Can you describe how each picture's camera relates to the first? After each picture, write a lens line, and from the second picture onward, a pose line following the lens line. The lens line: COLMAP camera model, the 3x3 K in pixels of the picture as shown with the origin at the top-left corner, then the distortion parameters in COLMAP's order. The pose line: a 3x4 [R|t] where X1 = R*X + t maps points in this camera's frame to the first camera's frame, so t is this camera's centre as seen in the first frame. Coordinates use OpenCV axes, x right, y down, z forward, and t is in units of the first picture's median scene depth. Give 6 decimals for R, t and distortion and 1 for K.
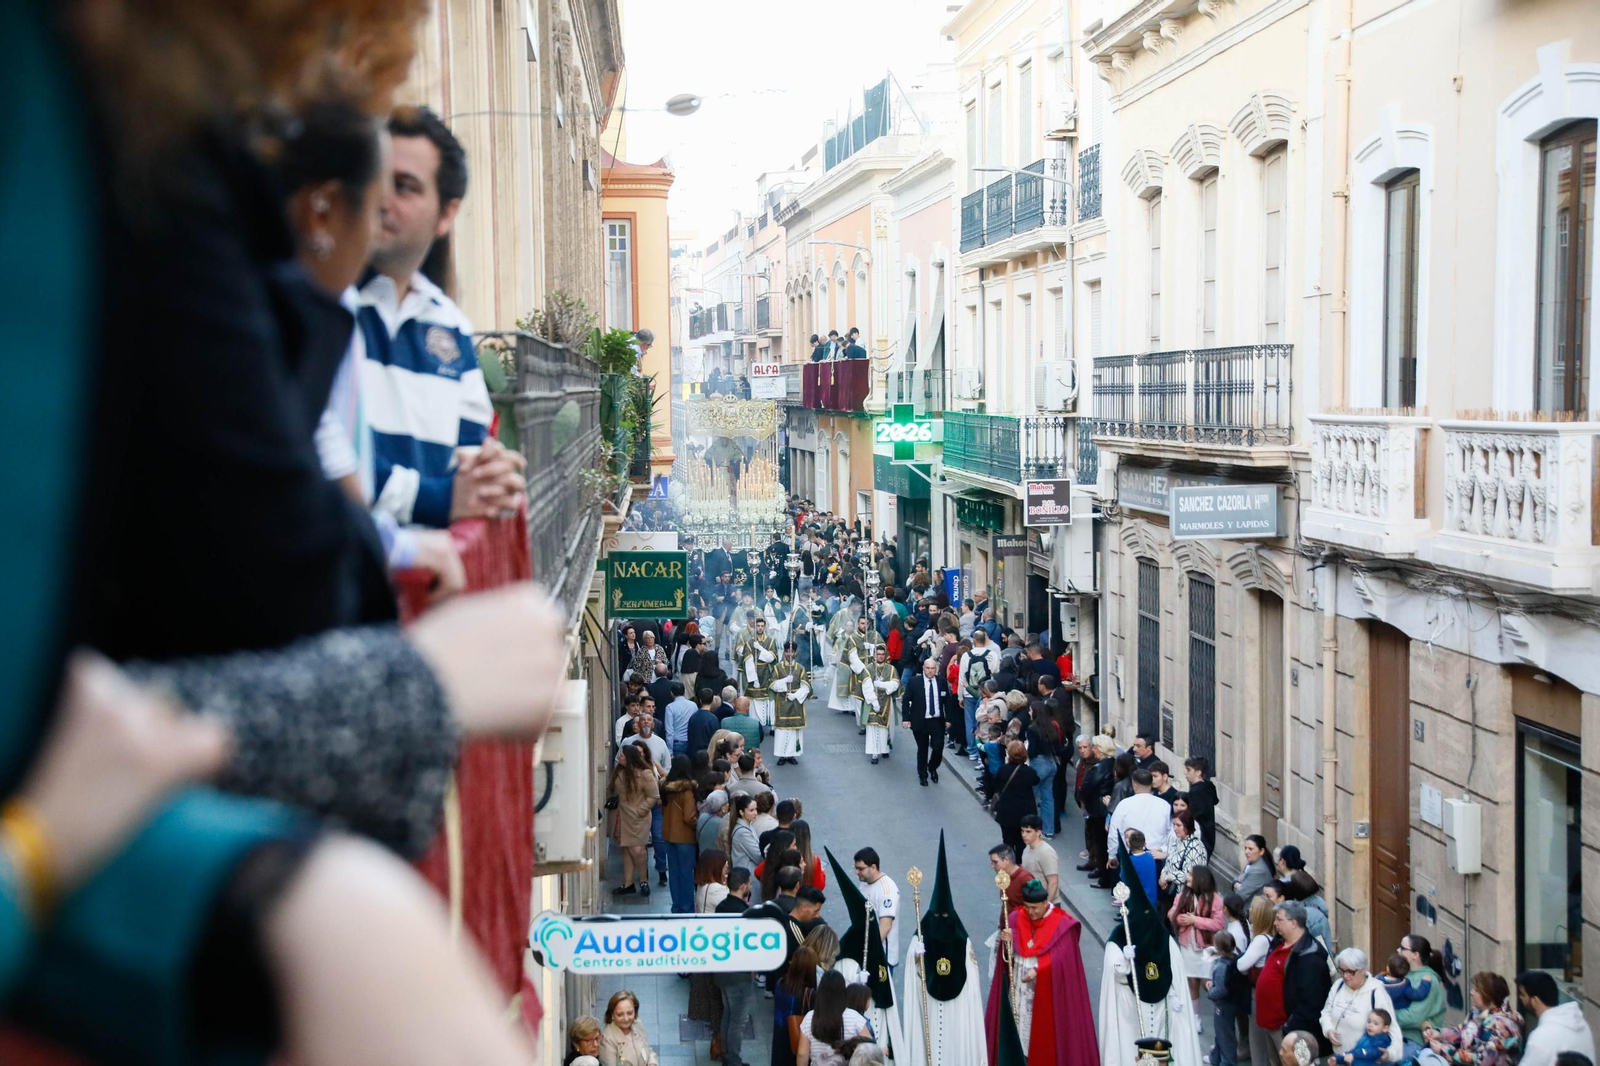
lens RADIAL K [[2277.1, 0, 797.9], [0, 2277.1, 539.6], [0, 0, 1]] dist [0.157397, 0.351057]
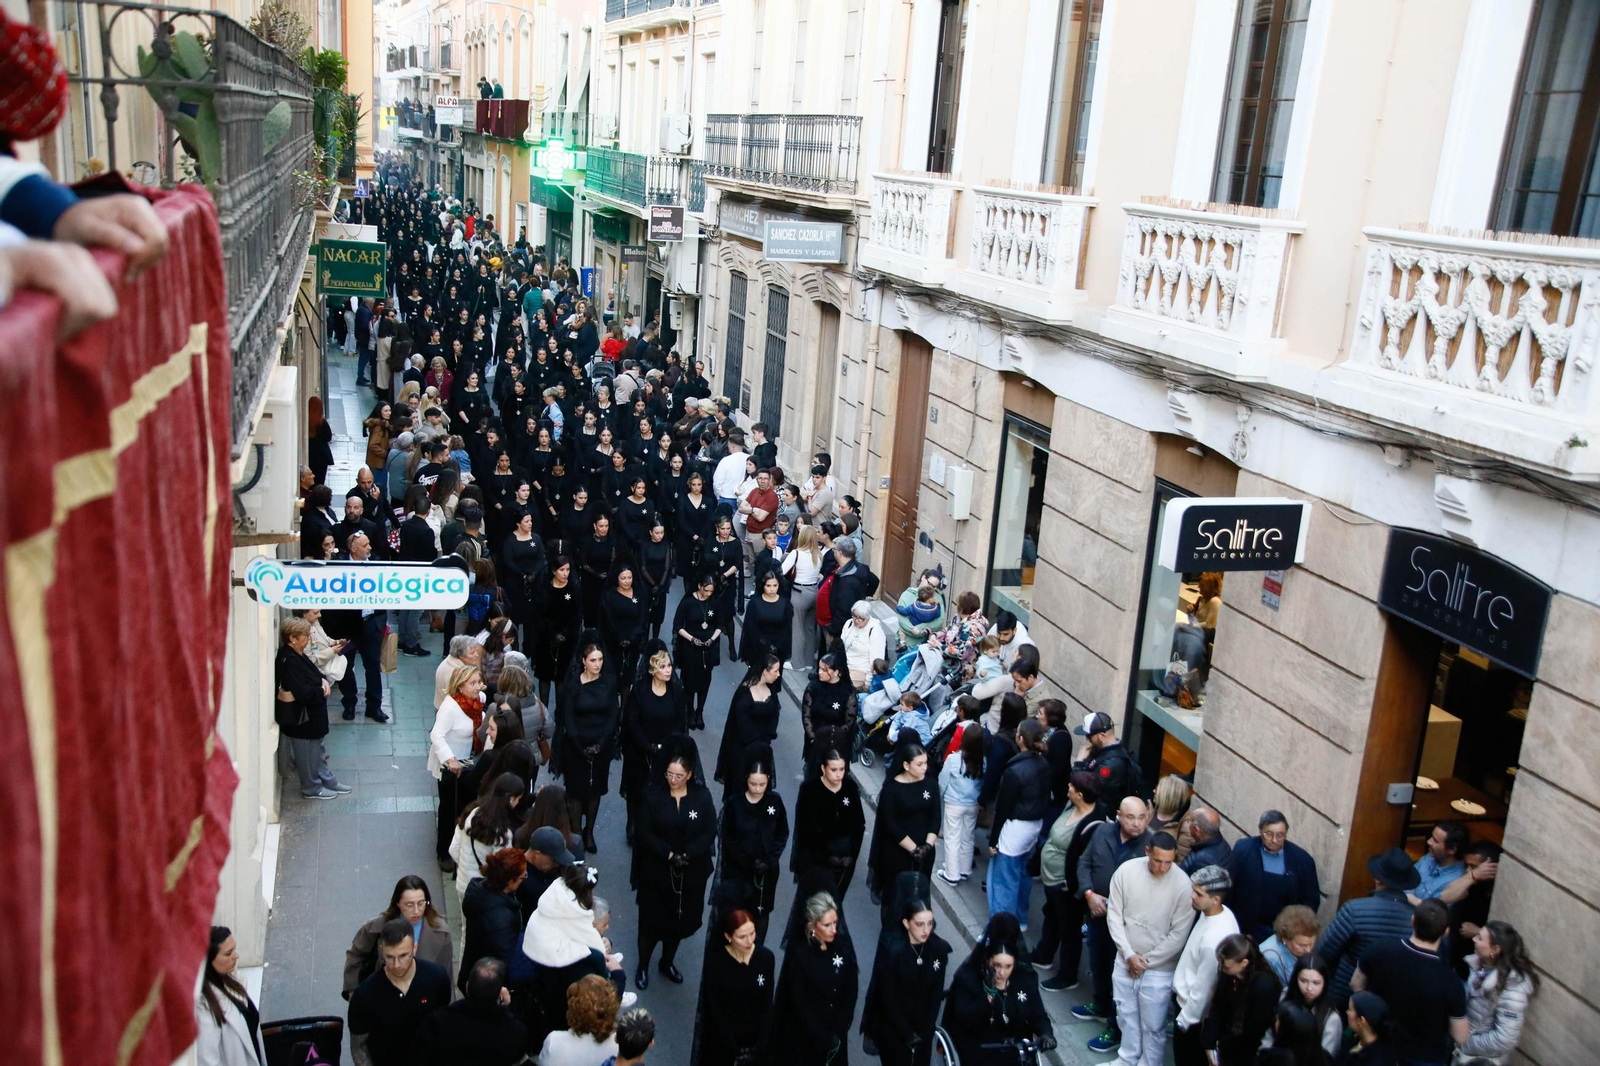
lens RADIAL K [[1606.9, 0, 797.0], [0, 1606.9, 546.6], [0, 0, 1]] dist [-0.007264, 0.199498]
pose [[0.977567, 0.032088, 0.208165, -0.005899], [-0.069823, 0.981812, 0.176551, -0.002881], [-0.198714, -0.187125, 0.962028, 0.071086]]
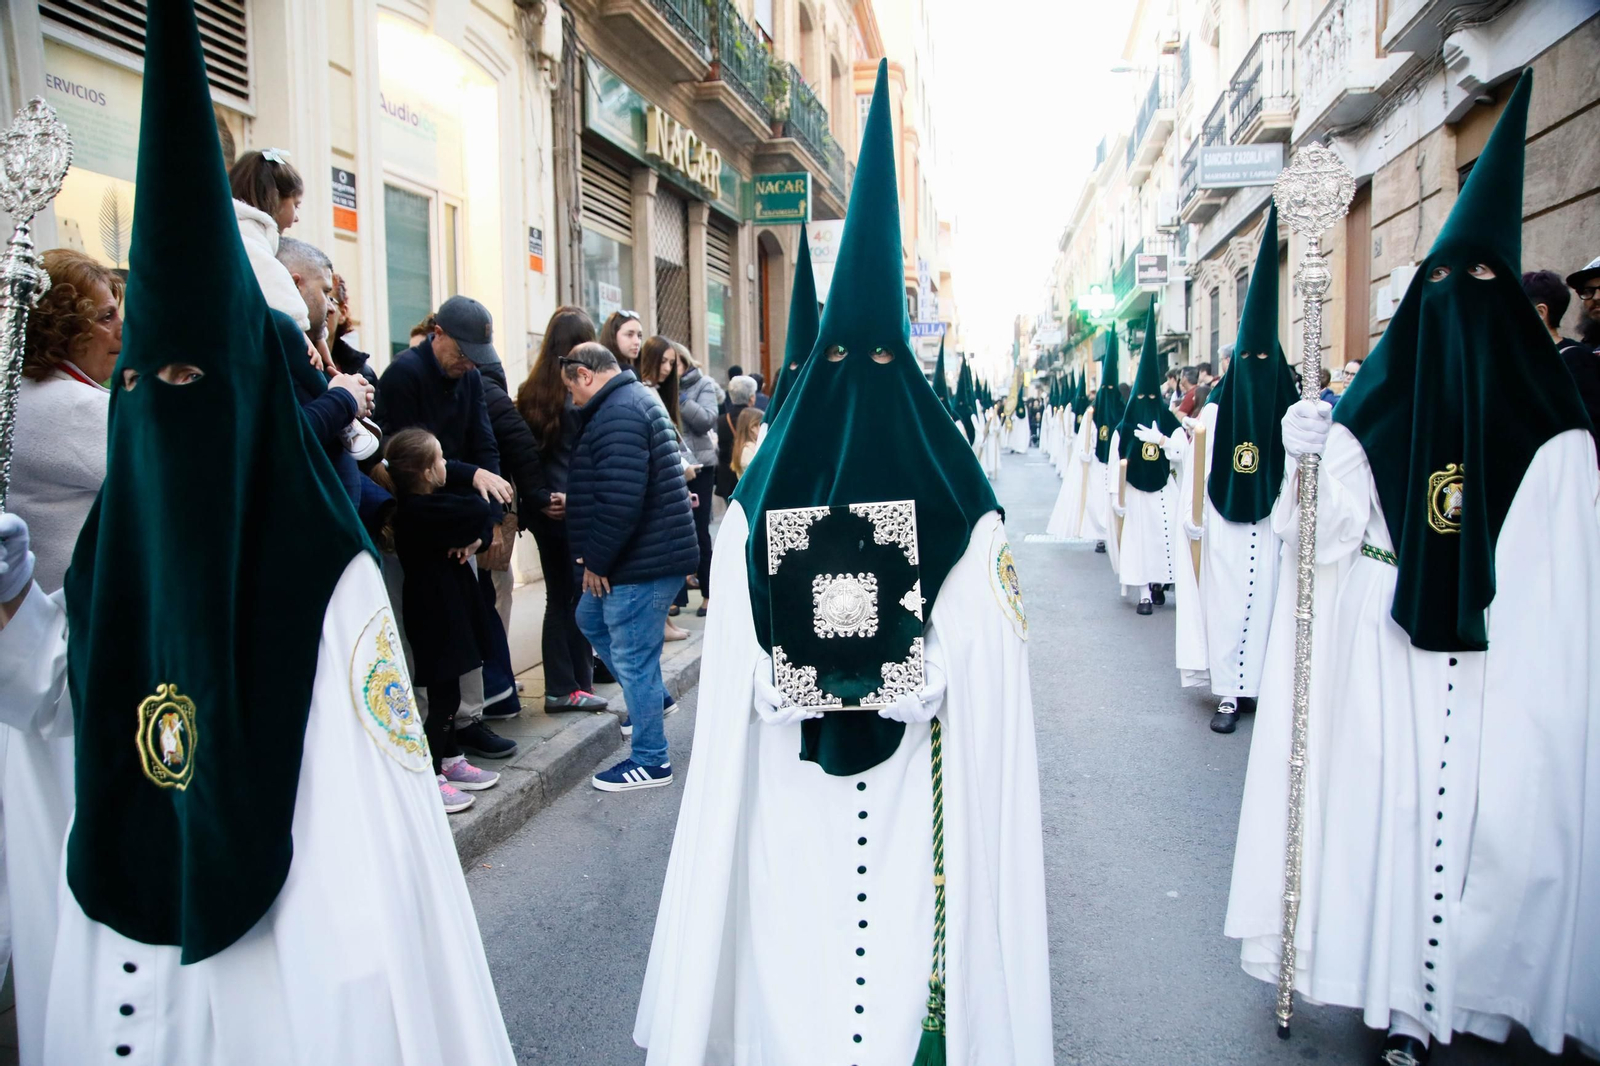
lens RADIAL K [[1115.8, 0, 796.8], [0, 1115.8, 524.0], [0, 0, 1]] dist [-0.113090, 0.096206]
pose [[0.959830, 0.018274, -0.279986, 0.121294], [-0.012368, 0.999662, 0.022847, 0.181847], [0.280309, -0.018467, 0.959732, 0.329705]]
